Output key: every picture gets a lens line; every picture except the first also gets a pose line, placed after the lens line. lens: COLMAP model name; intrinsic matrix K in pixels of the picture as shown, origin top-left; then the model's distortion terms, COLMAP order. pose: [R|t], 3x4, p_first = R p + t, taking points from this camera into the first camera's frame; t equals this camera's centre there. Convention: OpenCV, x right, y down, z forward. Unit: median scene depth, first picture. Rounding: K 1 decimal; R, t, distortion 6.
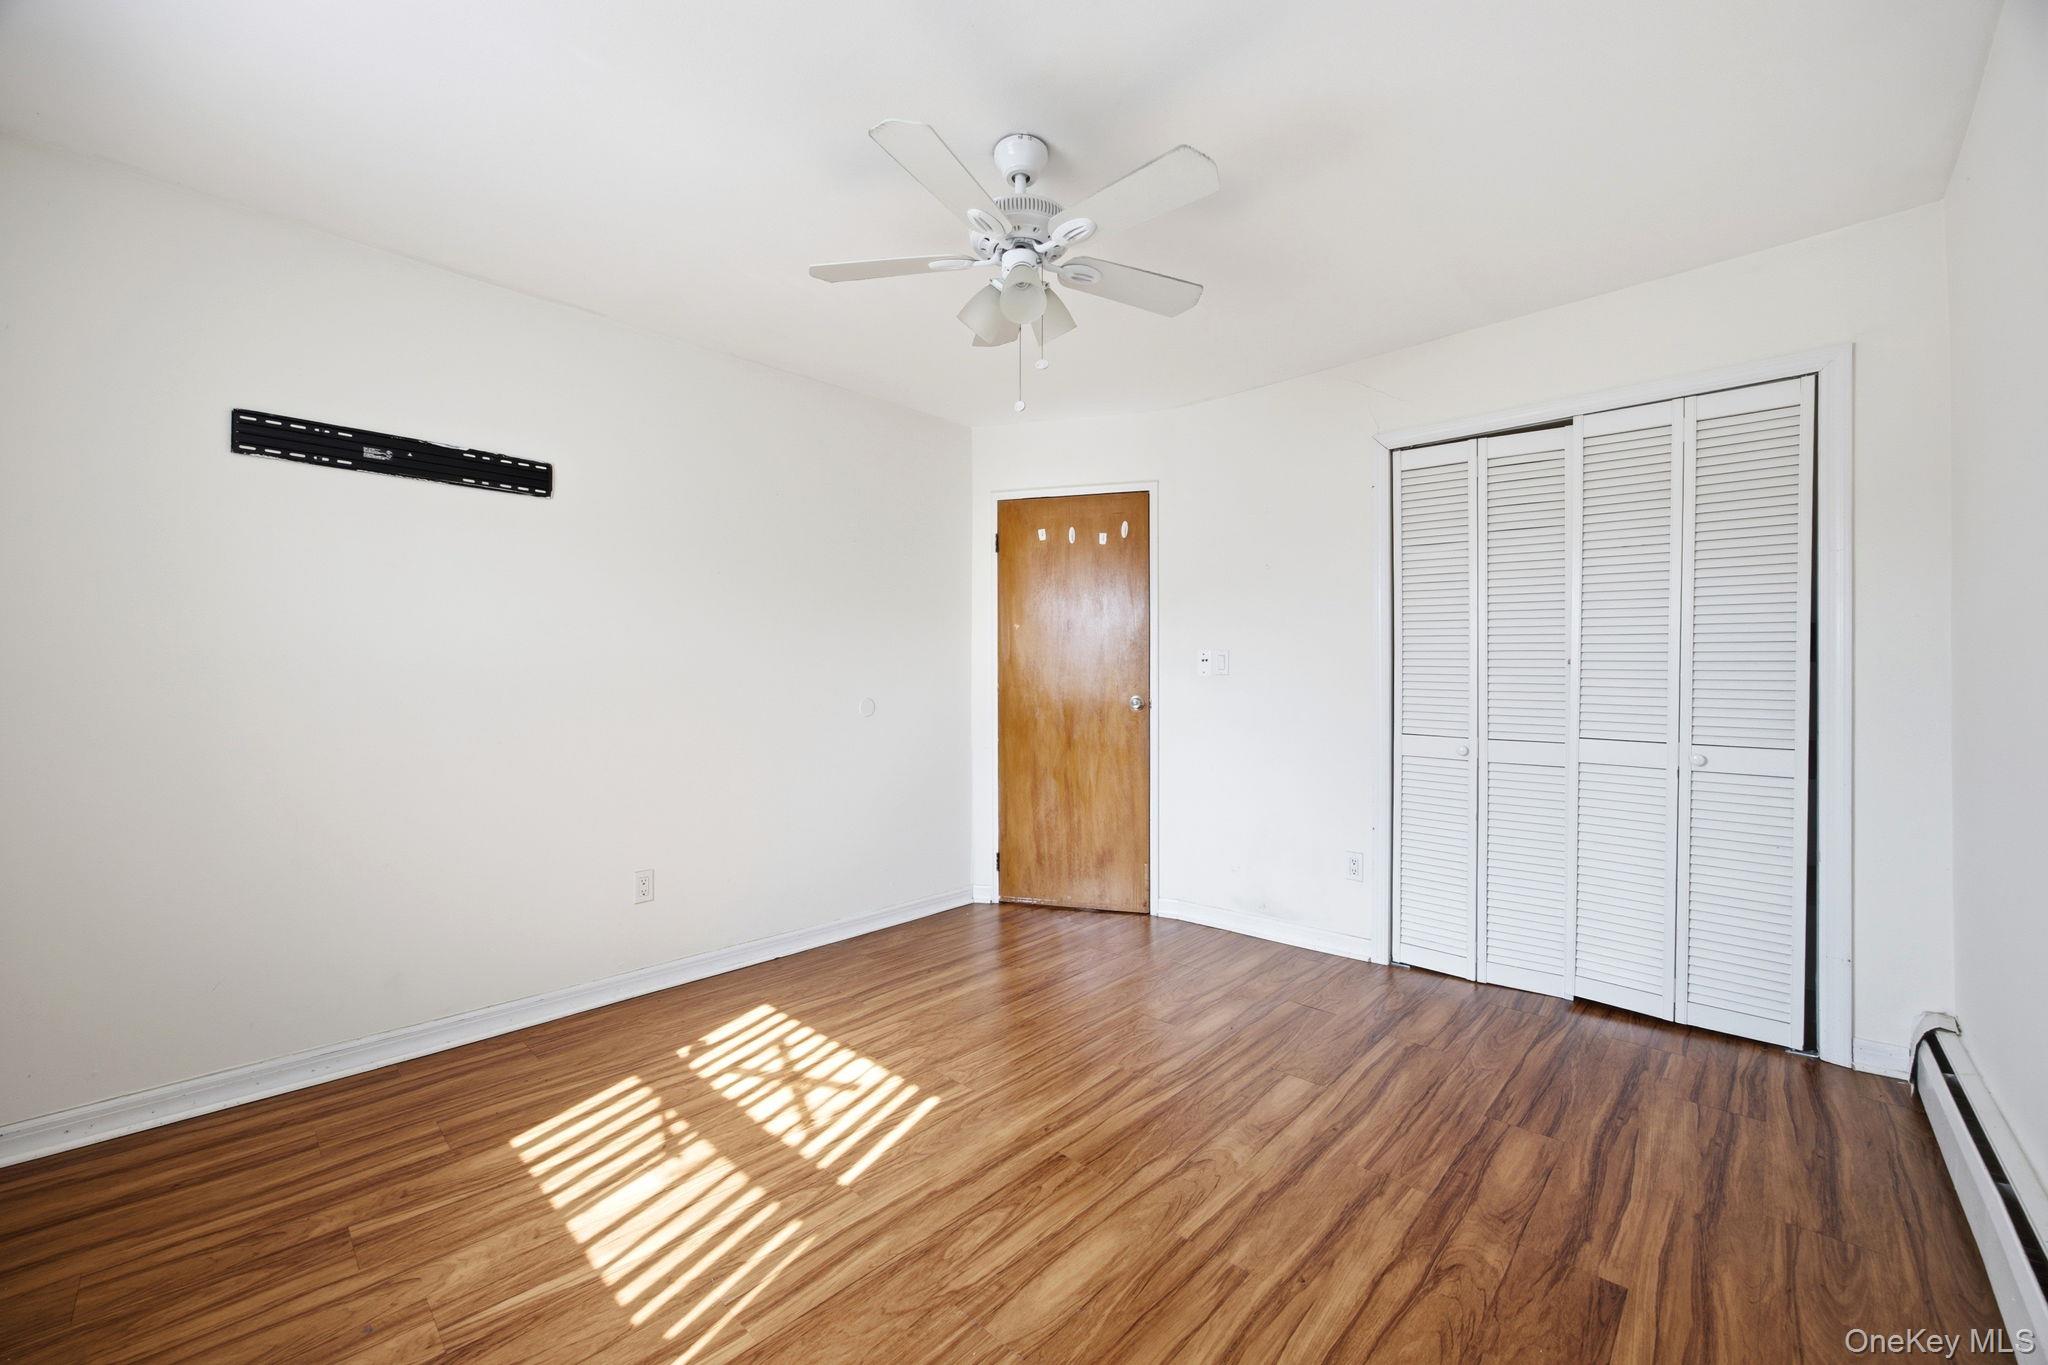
lens RADIAL K [[795.8, 0, 1025.3], [0, 795.8, 683.4], [0, 0, 1]] dist [-0.001933, -0.000126]
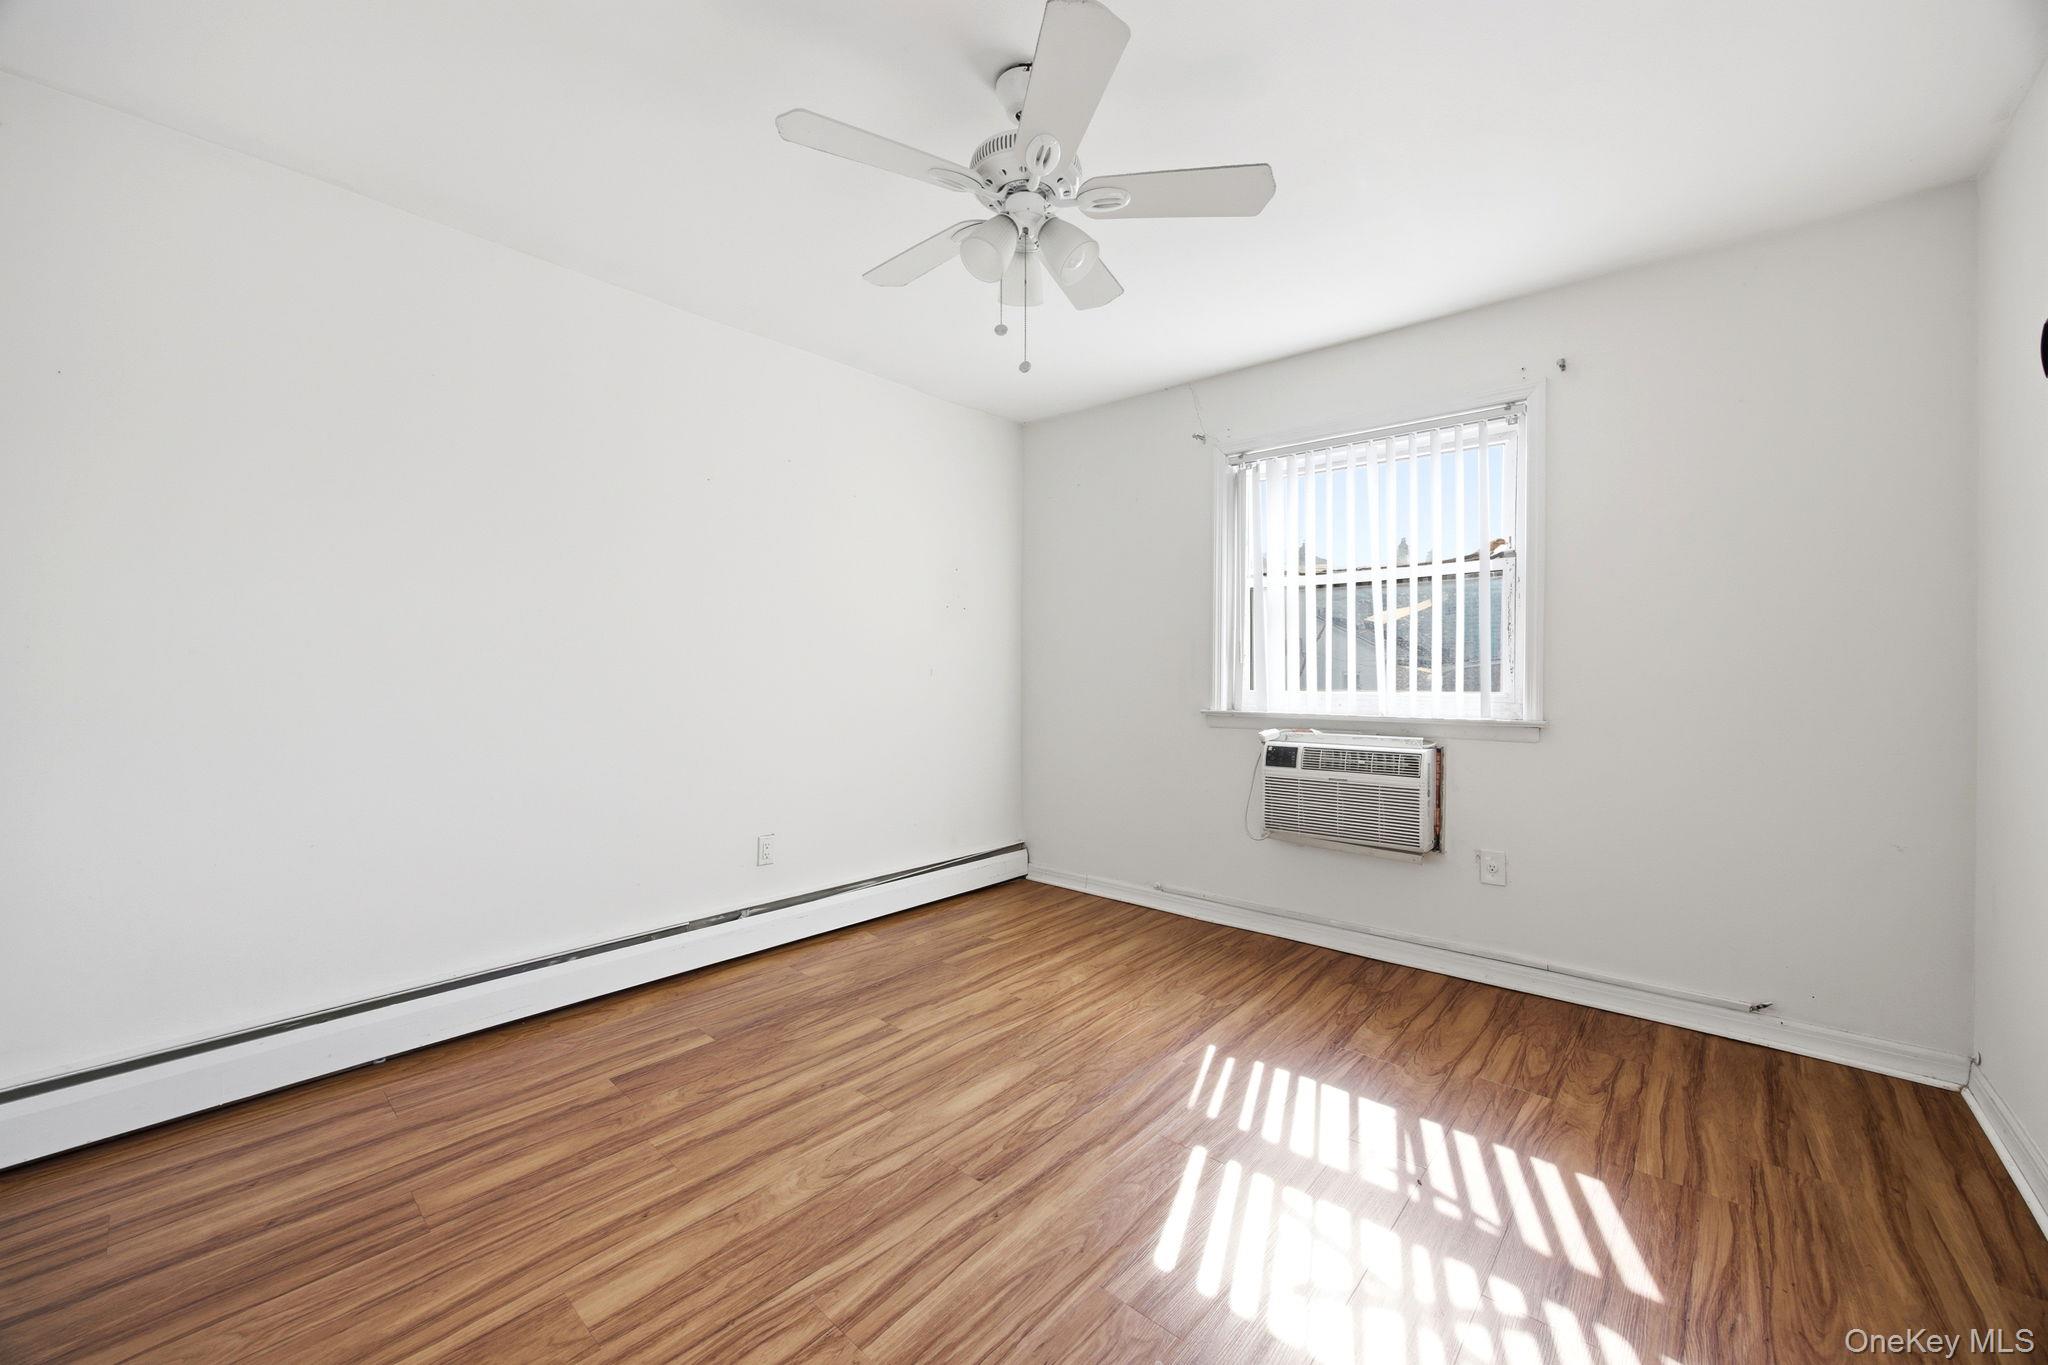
lens RADIAL K [[795.8, 0, 1023.2], [0, 795.8, 680.3], [0, 0, 1]] dist [-0.001933, -0.000126]
pose [[-0.999207, 0.007099, -0.039191, 0.030837], [0.006771, 0.999941, 0.008494, 0.005914], [0.039248, 0.008222, -0.999196, 2.024421]]
